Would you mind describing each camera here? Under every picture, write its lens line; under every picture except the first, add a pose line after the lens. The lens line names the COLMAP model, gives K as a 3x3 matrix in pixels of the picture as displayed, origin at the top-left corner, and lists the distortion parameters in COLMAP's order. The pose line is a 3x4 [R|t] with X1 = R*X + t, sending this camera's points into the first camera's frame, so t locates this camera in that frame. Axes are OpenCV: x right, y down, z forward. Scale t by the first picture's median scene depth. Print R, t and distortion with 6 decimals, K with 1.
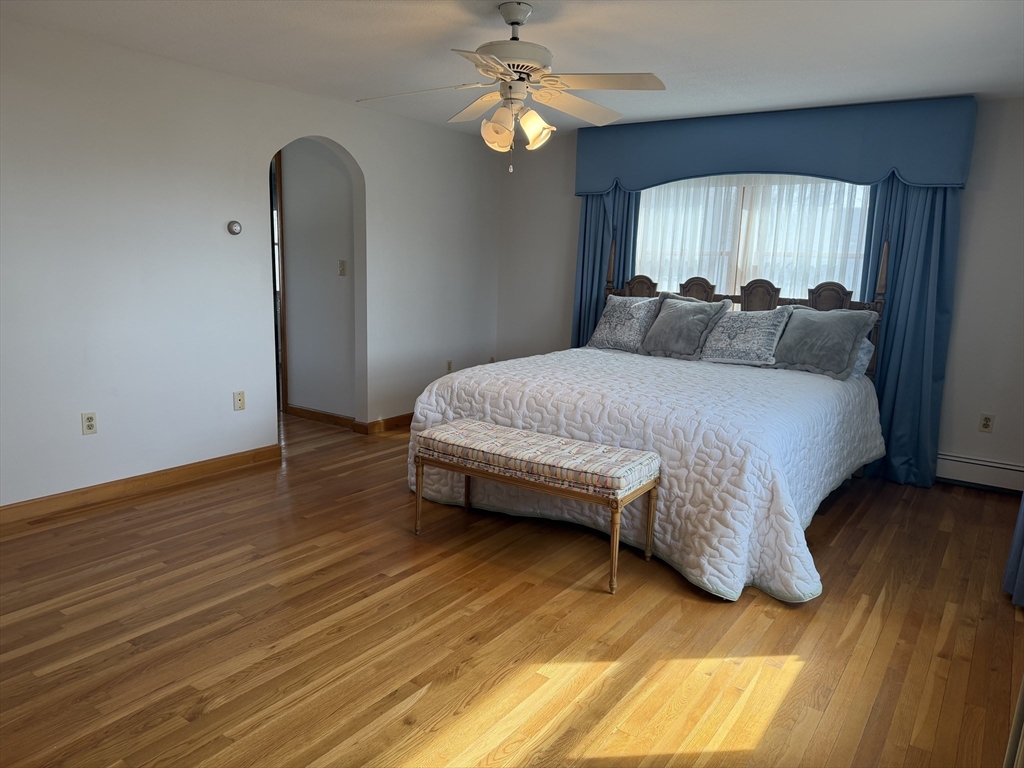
lens RADIAL K [[710.5, 0, 512.0], [0, 710.5, 400.8], [0, 0, 1]] dist [0.160649, -0.304998]
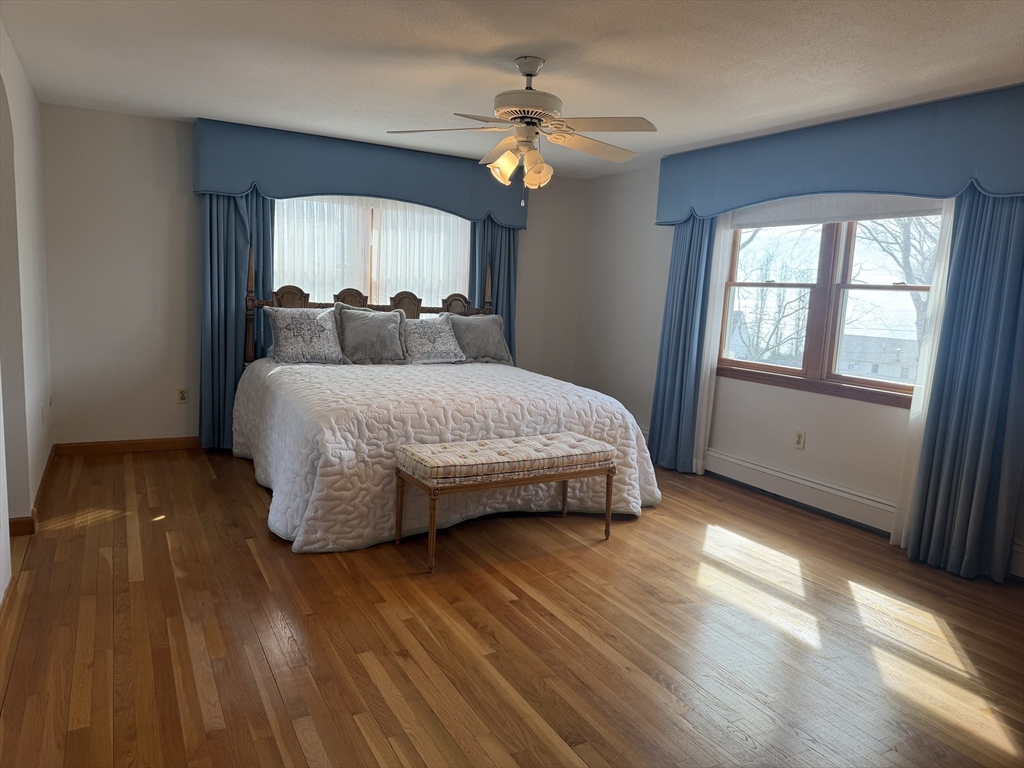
lens RADIAL K [[710.5, 0, 512.0], [0, 710.5, 400.8], [0, 0, 1]] dist [0.160649, -0.304998]
pose [[0.428288, -0.152992, 0.890597, -0.875512], [0.143516, 0.984571, 0.100118, -0.112682], [-0.892173, 0.084935, 0.443637, 0.457573]]
